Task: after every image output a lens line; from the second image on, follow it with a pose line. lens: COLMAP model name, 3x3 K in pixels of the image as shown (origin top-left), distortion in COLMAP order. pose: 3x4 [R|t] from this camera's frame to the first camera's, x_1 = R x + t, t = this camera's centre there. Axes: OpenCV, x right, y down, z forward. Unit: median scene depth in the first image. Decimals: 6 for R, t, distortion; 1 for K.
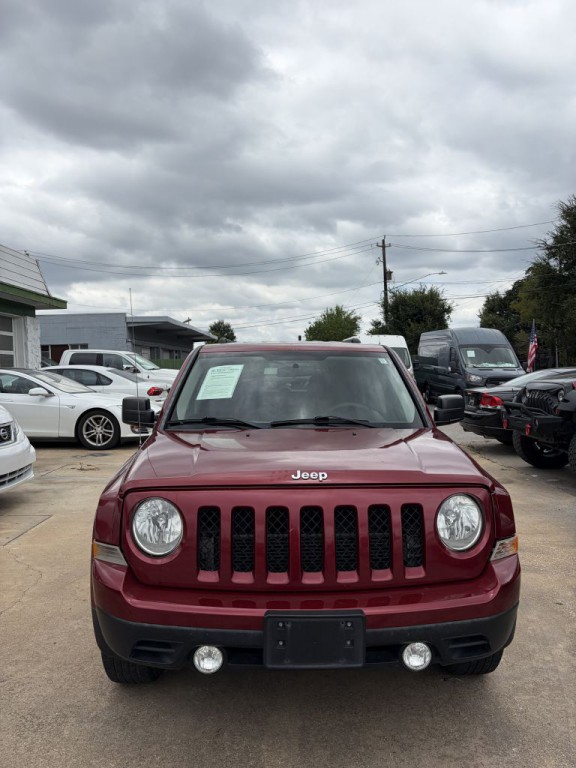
lens RADIAL K [[589.5, 0, 293.0], [0, 589.5, 400.1], [0, 0, 1]] dist [0.042335, -0.050691]
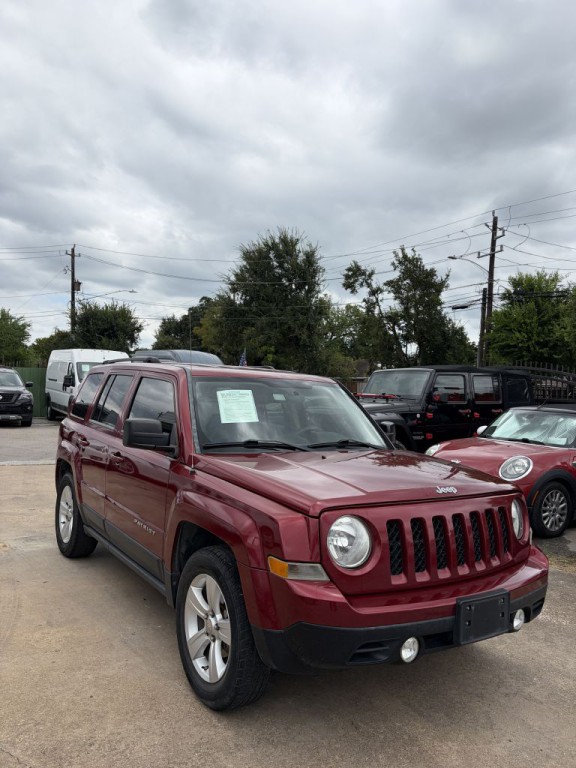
lens RADIAL K [[589.5, 0, 282.5], [0, 589.5, 372.9], [0, 0, 1]] dist [0.042335, -0.050691]
pose [[0.843843, 0.061394, 0.533066, -0.148028], [-0.023086, 0.996667, -0.078242, -0.002357], [-0.536093, 0.053717, 0.842448, 0.015122]]
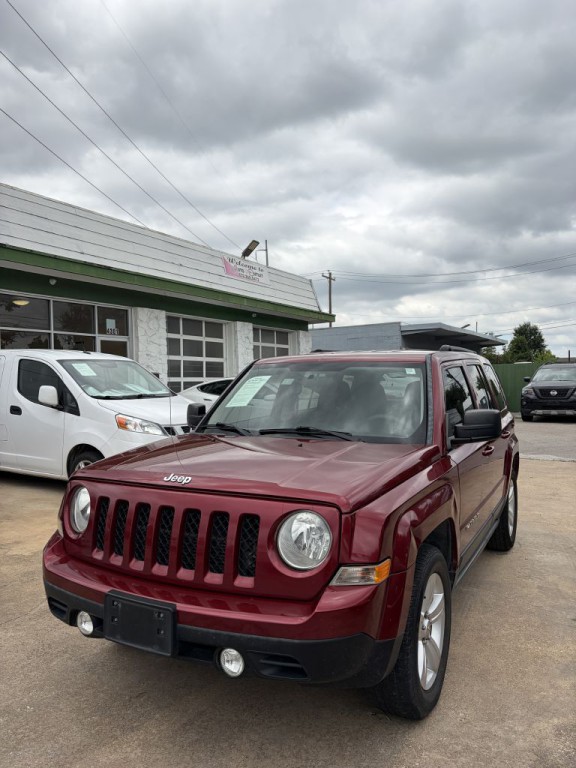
lens RADIAL K [[589.5, 0, 303.4], [0, 589.5, 379.3], [0, 0, 1]] dist [0.042335, -0.050691]
pose [[0.861171, 0.000497, -0.508315, 0.123701], [-0.022656, 0.999043, -0.037407, -0.003608], [0.507810, 0.043731, 0.860358, 0.022757]]
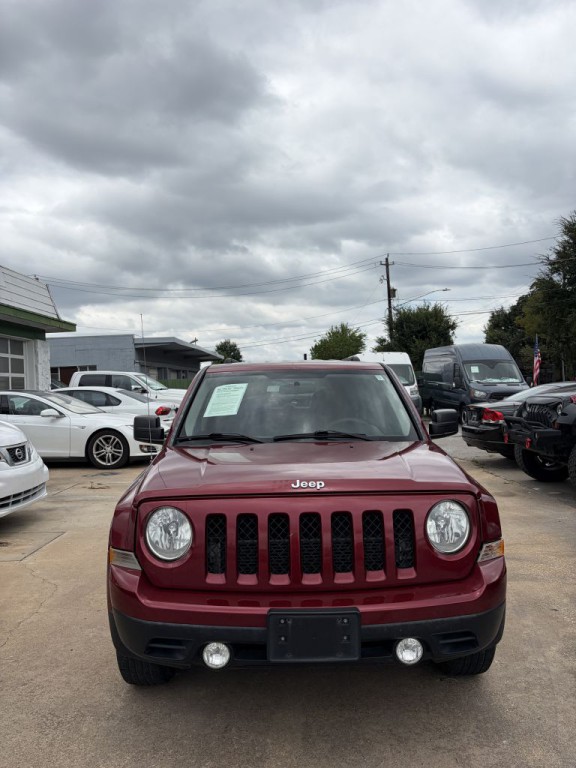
lens RADIAL K [[589.5, 0, 290.0], [0, 589.5, 399.9], [0, 0, 1]] dist [0.042335, -0.050691]
pose [[0.999759, -0.013447, -0.017374, 0.002469], [0.012902, 0.999434, -0.031071, 0.000863], [0.017782, 0.030839, 0.999366, -0.013937]]
